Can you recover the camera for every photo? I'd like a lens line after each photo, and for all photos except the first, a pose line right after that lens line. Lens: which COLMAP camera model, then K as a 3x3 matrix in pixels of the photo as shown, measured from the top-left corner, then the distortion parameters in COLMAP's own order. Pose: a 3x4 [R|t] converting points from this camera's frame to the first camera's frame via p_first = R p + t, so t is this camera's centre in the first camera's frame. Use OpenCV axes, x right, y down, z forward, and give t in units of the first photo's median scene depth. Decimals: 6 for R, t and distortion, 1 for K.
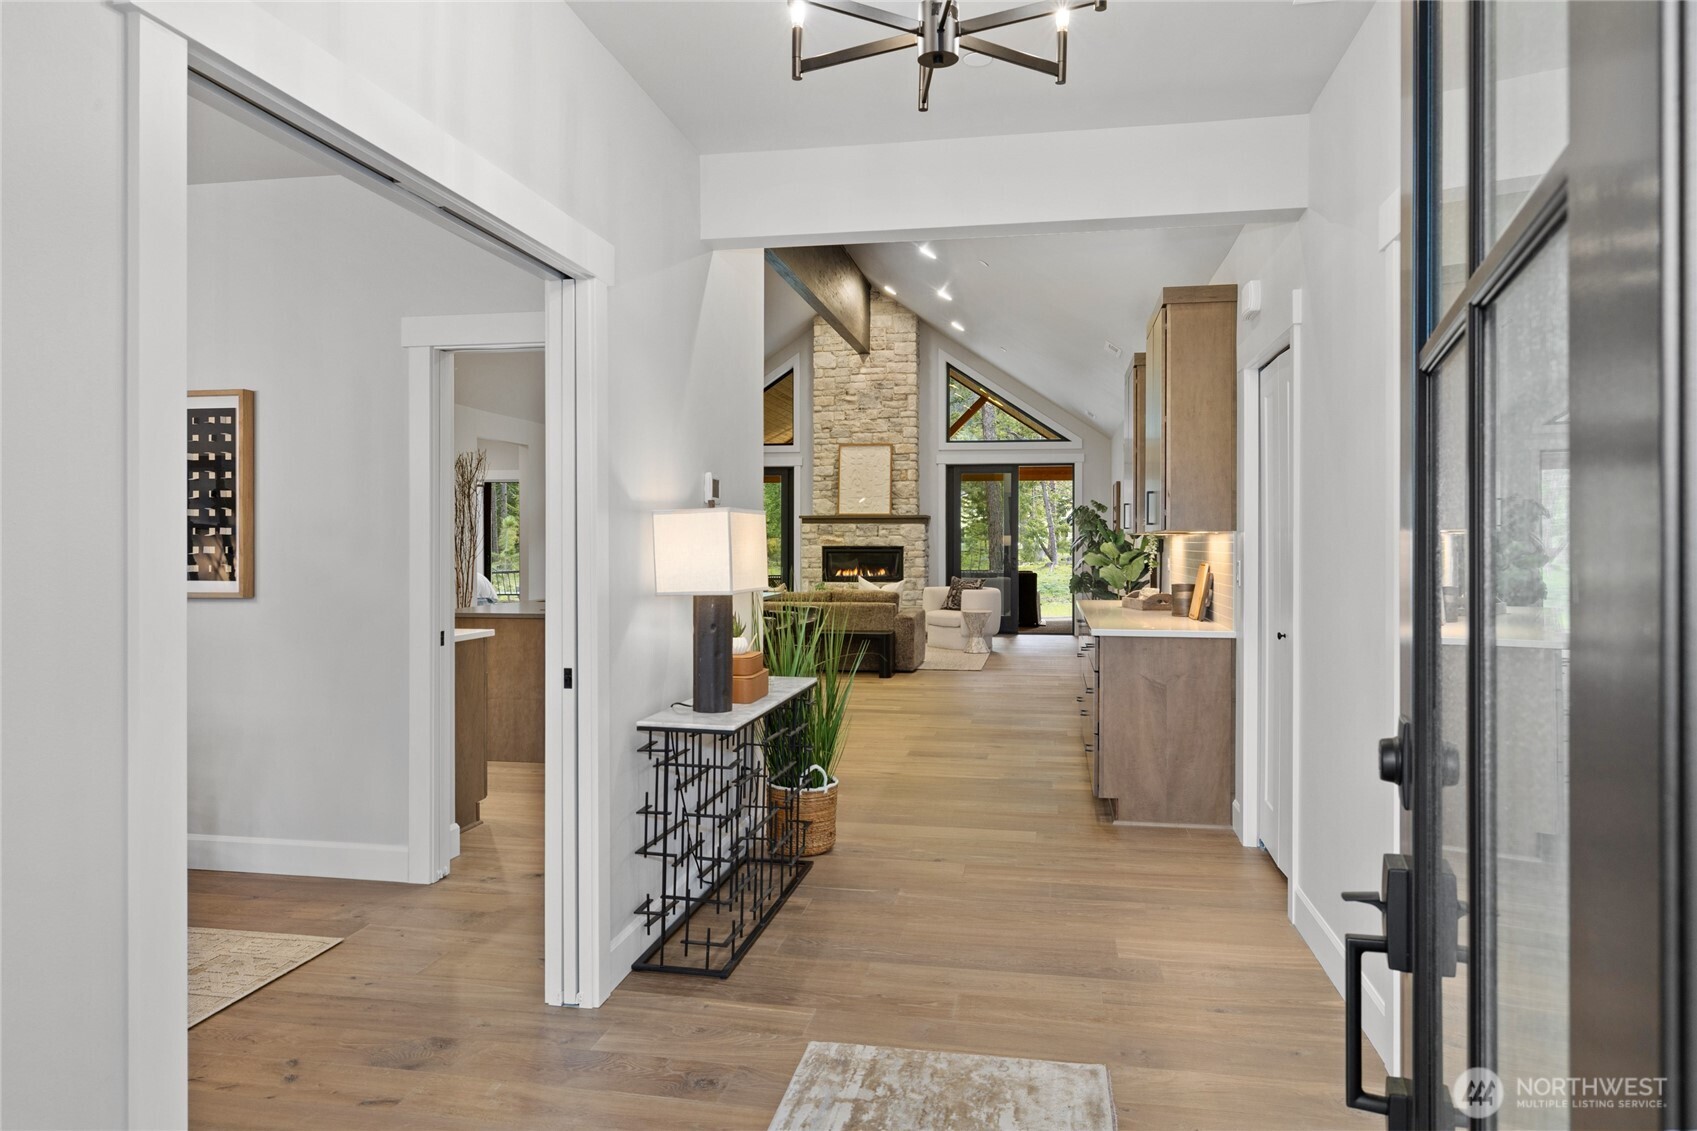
lens RADIAL K [[1143.7, 0, 847.2], [0, 1143.7, 534.2], [0, 0, 1]] dist [-0.000570, -0.001032]
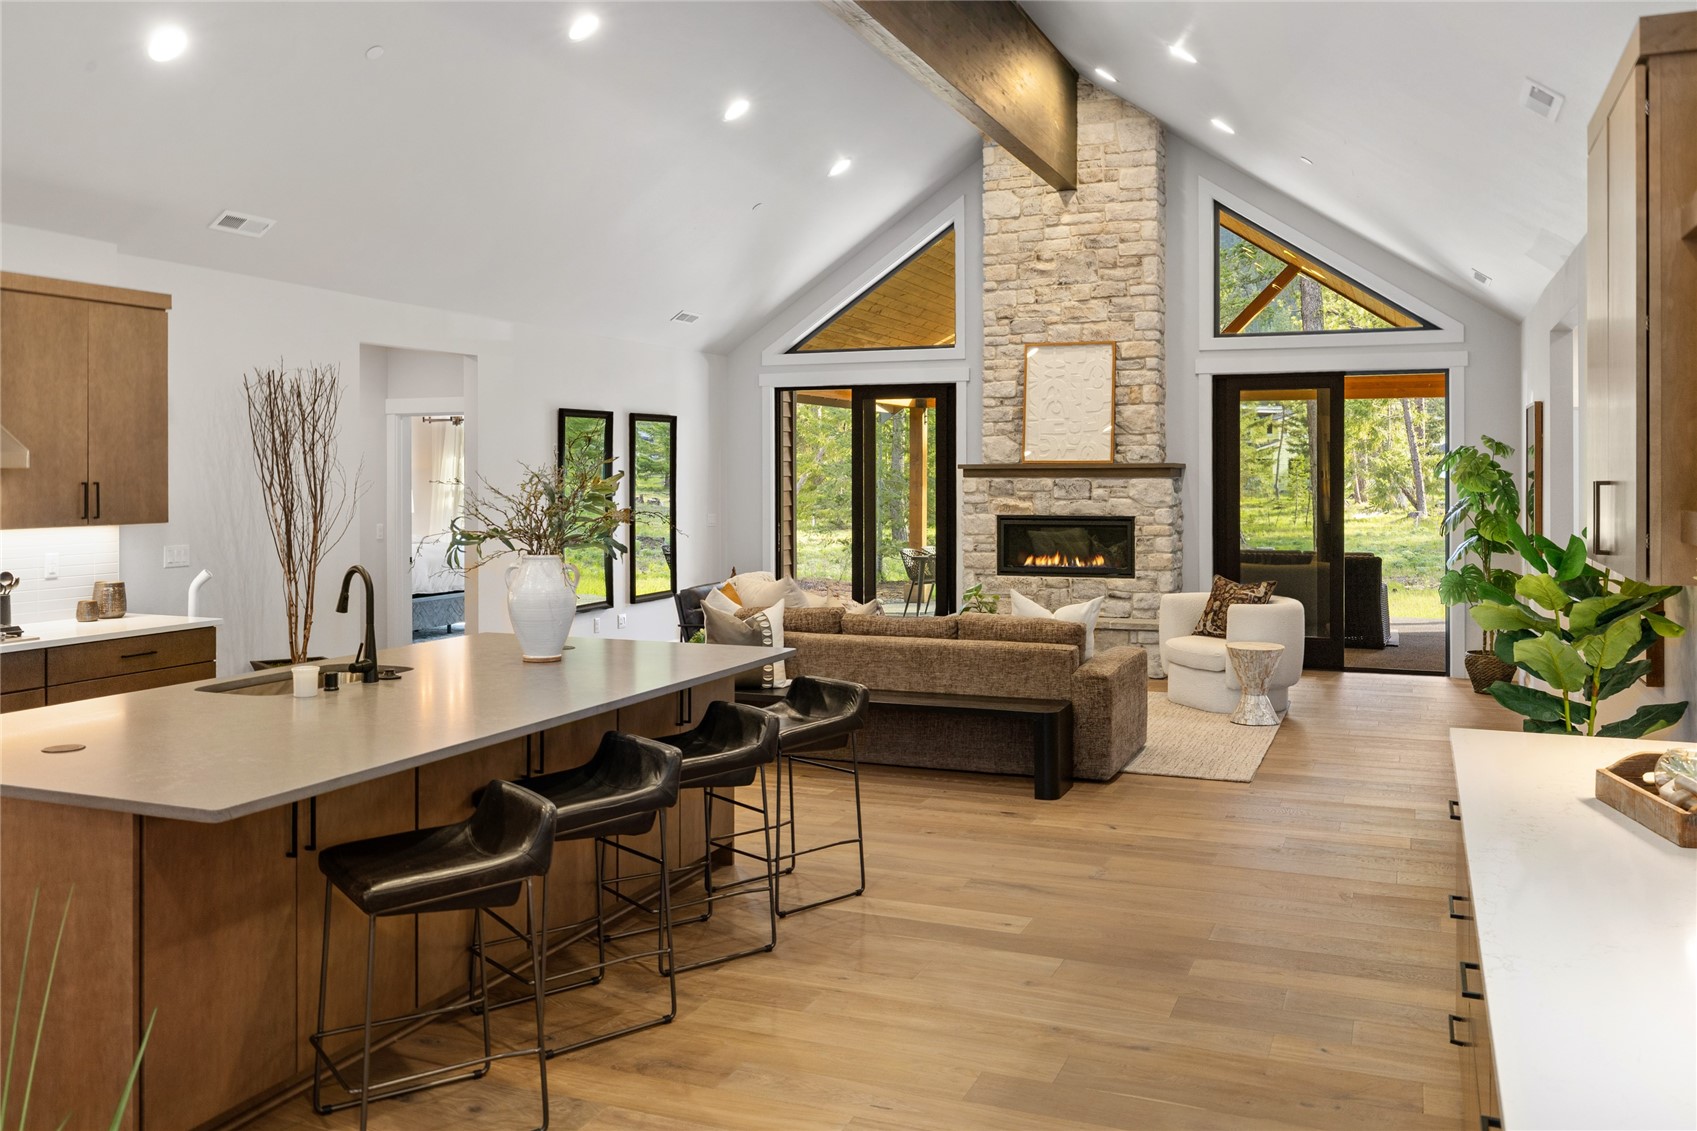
lens RADIAL K [[1390.1, 0, 821.5], [0, 1390.1, 477.0], [0, 0, 1]] dist [-0.005663, 0.023089]
pose [[0.974461, -0.001867, -0.224549, 0.052308], [0.003660, 0.999965, 0.007567, -0.015404], [0.224527, -0.008196, 0.974433, 0.269461]]
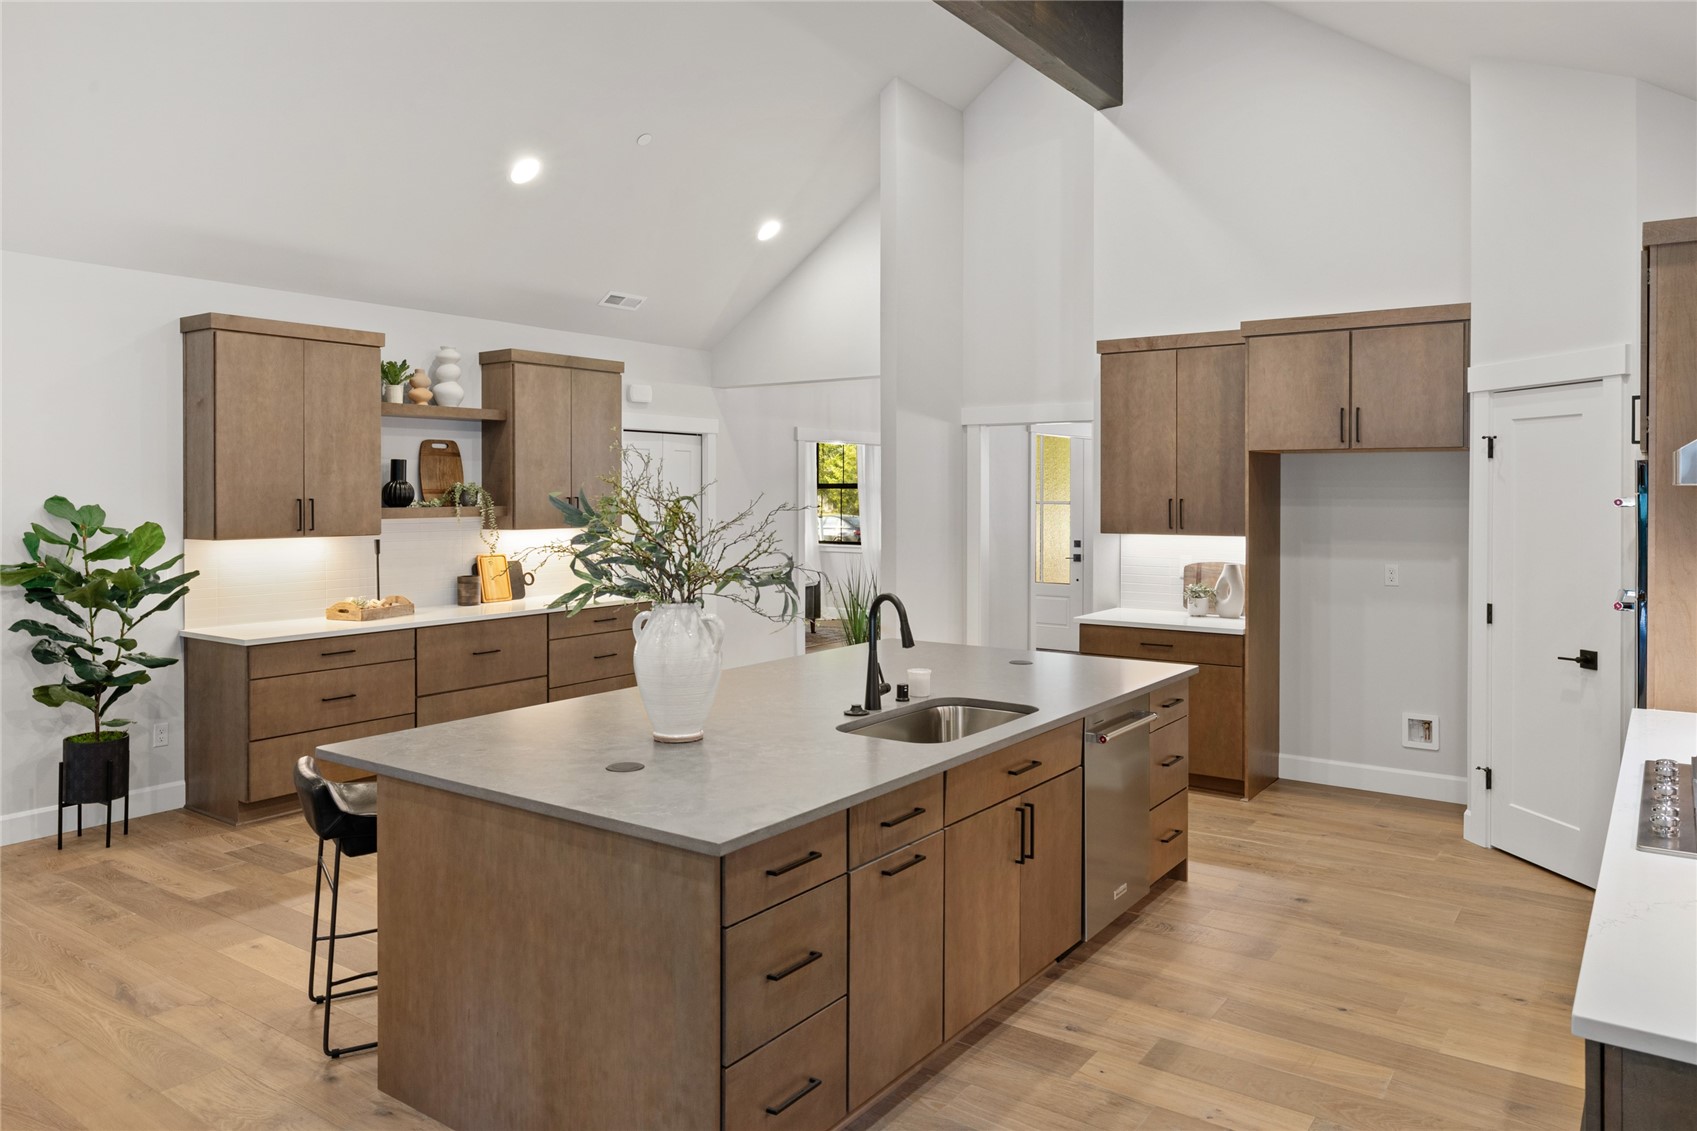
lens RADIAL K [[1143.7, 0, 822.7], [0, 1143.7, 503.6], [0, 0, 1]] dist [-0.000570, -0.001032]
pose [[-0.895568, -0.005338, 0.444893, -0.205970], [-0.003622, 0.999982, 0.004708, -0.013700], [-0.444910, 0.002605, -0.895572, 0.756659]]
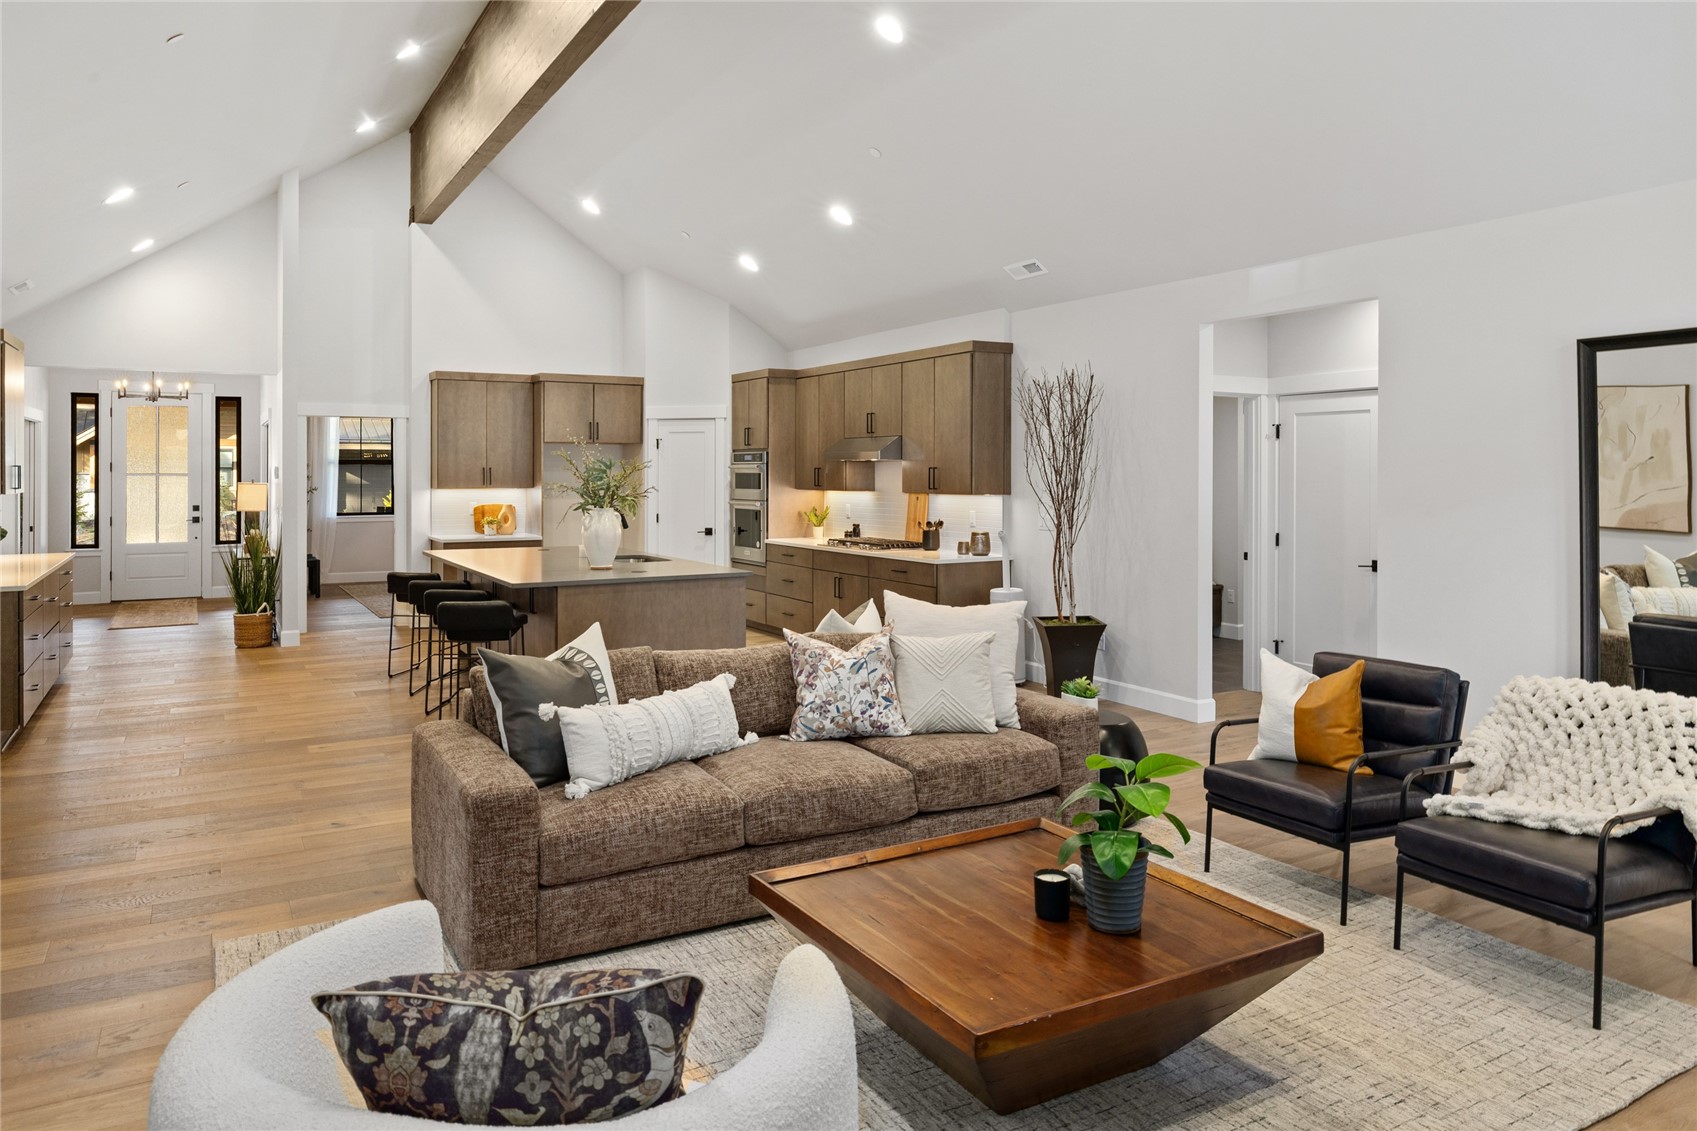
lens RADIAL K [[1096.4, 0, 853.3], [0, 1096.4, 488.2], [0, 0, 1]] dist [-0.005434, 0.015697]
pose [[-0.758517, 0.005876, -0.651627, 0.128911], [0.002766, 0.999979, 0.005798, -0.004643], [0.651647, 0.002596, -0.758518, 0.994500]]
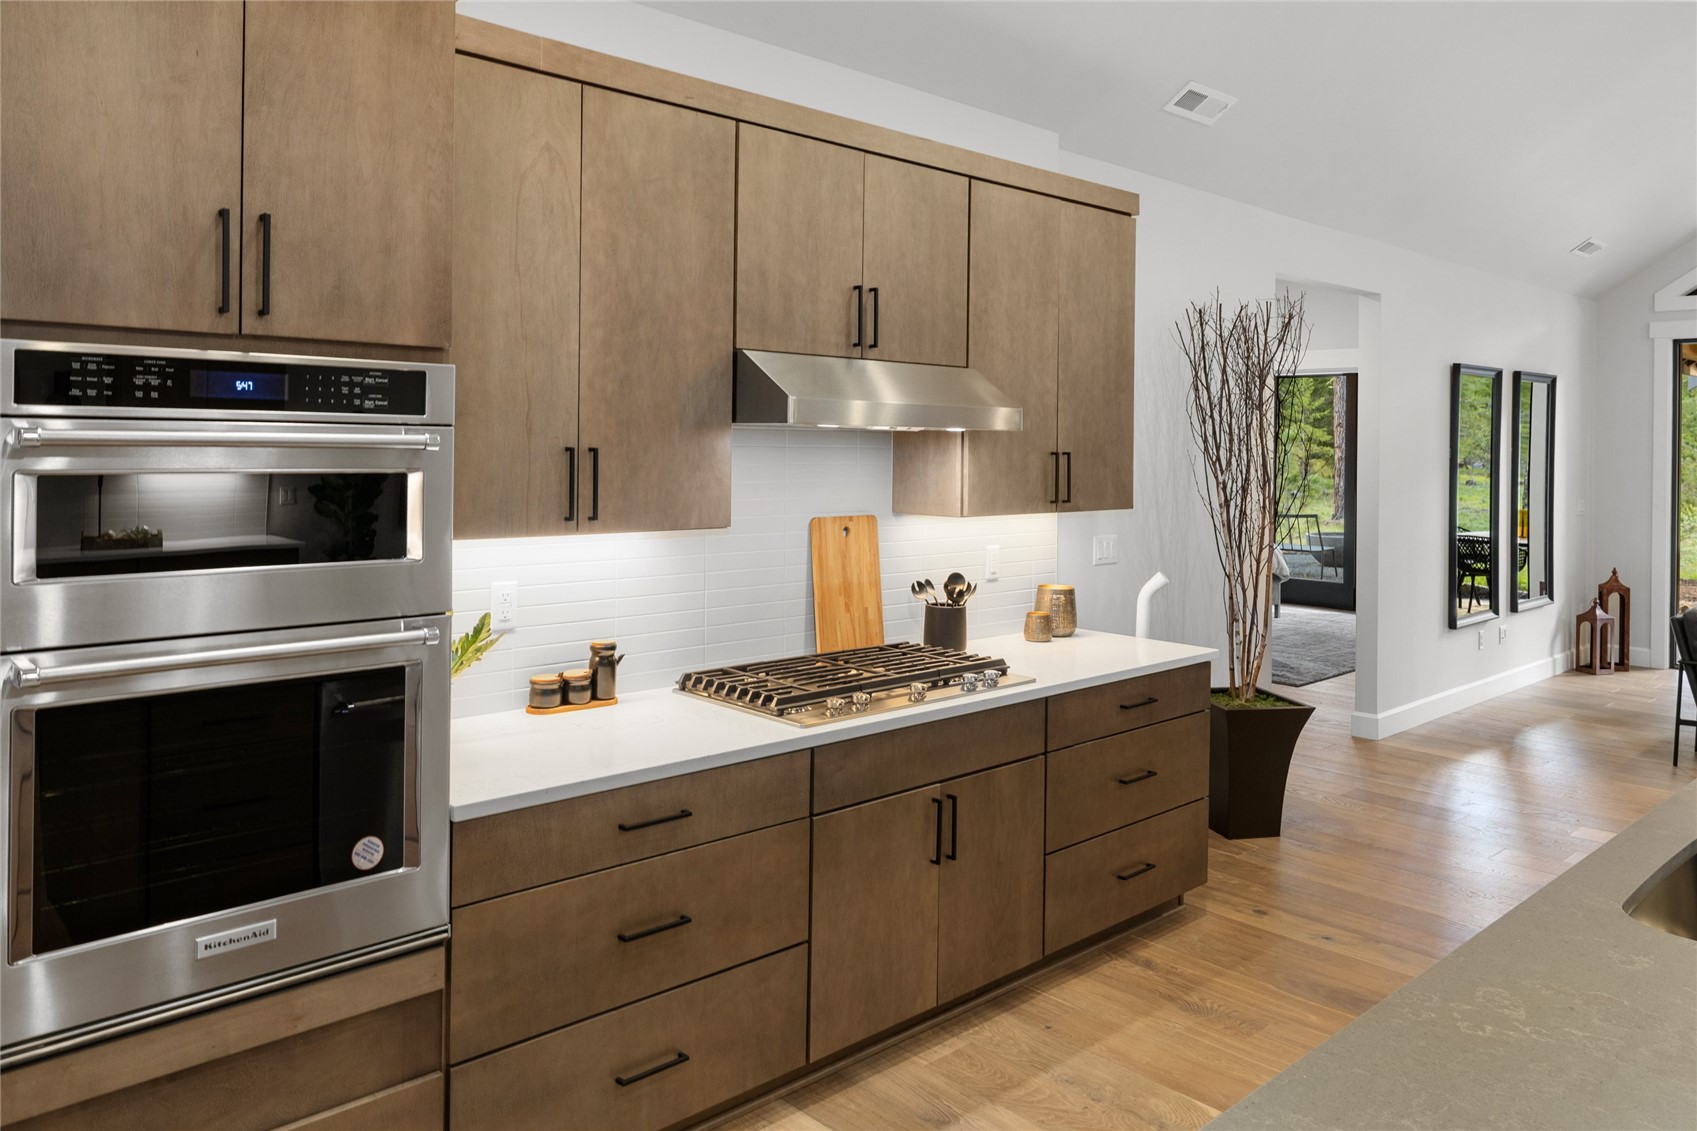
lens RADIAL K [[1217.1, 0, 824.0], [0, 1217.1, 448.9], [0, 0, 1]] dist [-0.007718, 0.008491]
pose [[0.795649, 0.009642, -0.605681, -0.131900], [-0.005857, 0.999949, 0.008225, -0.014051], [0.605729, -0.002997, 0.795665, 0.384863]]
